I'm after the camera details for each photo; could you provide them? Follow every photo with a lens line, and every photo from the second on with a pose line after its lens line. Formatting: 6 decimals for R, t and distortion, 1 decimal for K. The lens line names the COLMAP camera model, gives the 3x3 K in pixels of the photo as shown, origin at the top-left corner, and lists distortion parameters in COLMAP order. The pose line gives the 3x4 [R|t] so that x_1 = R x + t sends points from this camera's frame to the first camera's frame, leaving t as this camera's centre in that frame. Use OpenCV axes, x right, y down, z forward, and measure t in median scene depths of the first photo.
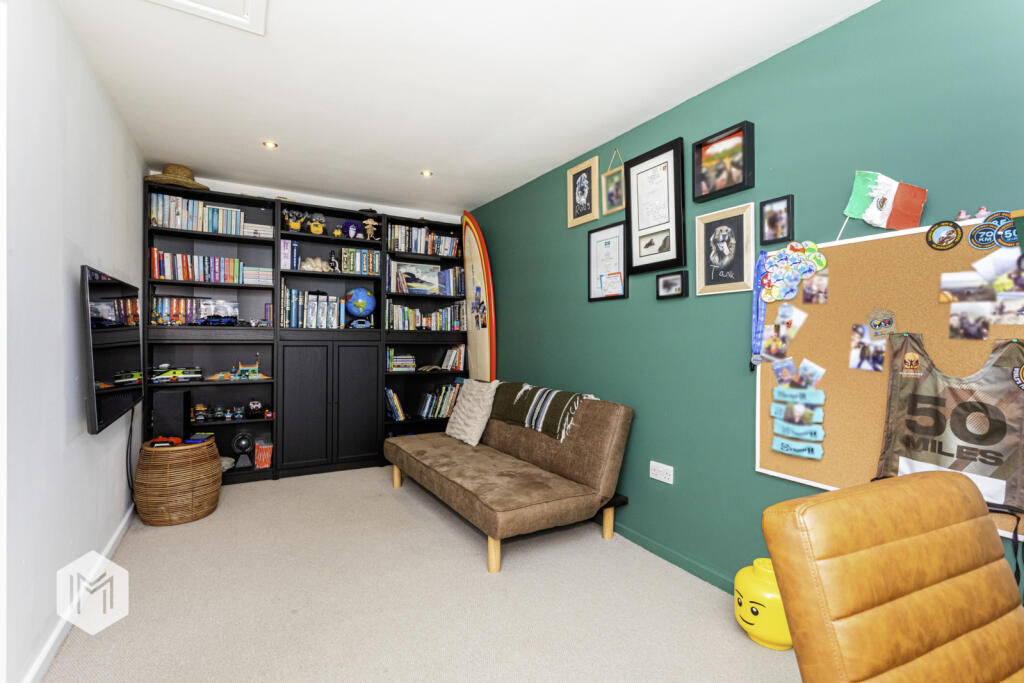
lens RADIAL K [[486.6, 0, 512.0], [0, 486.6, 341.5], [0, 0, 1]] dist [-0.000141, -0.000097]
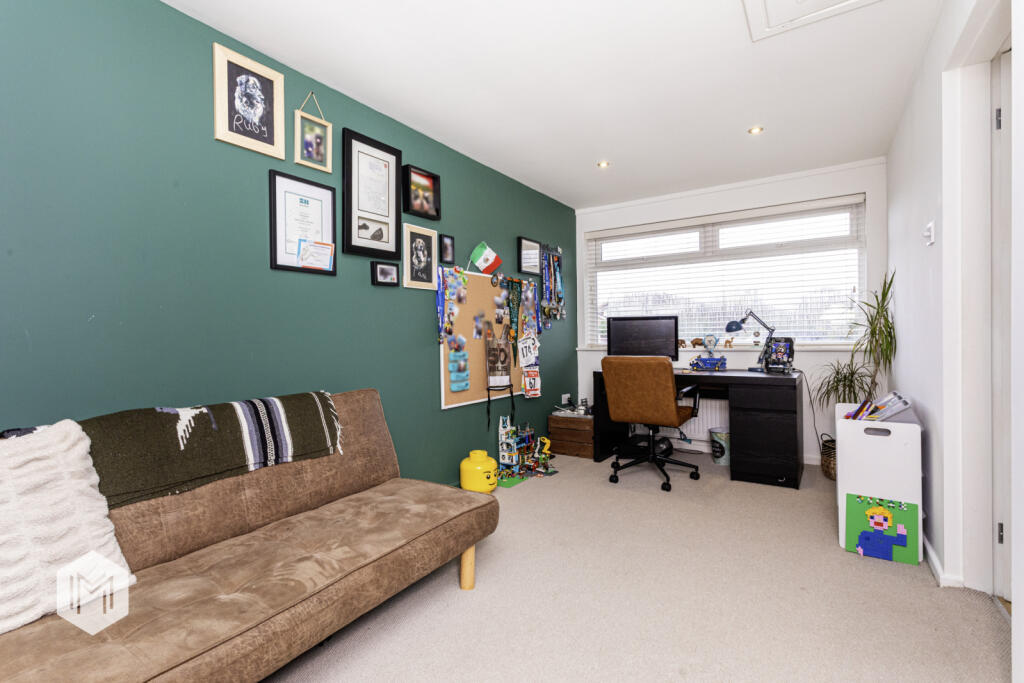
lens RADIAL K [[486.6, 0, 512.0], [0, 486.6, 341.5], [0, 0, 1]] dist [-0.000141, -0.000097]
pose [[-0.468134, -0.010832, 0.883591, -0.871103], [0.016944, 0.999631, 0.021231, 0.022848], [-0.883495, 0.024911, -0.467778, 1.394528]]
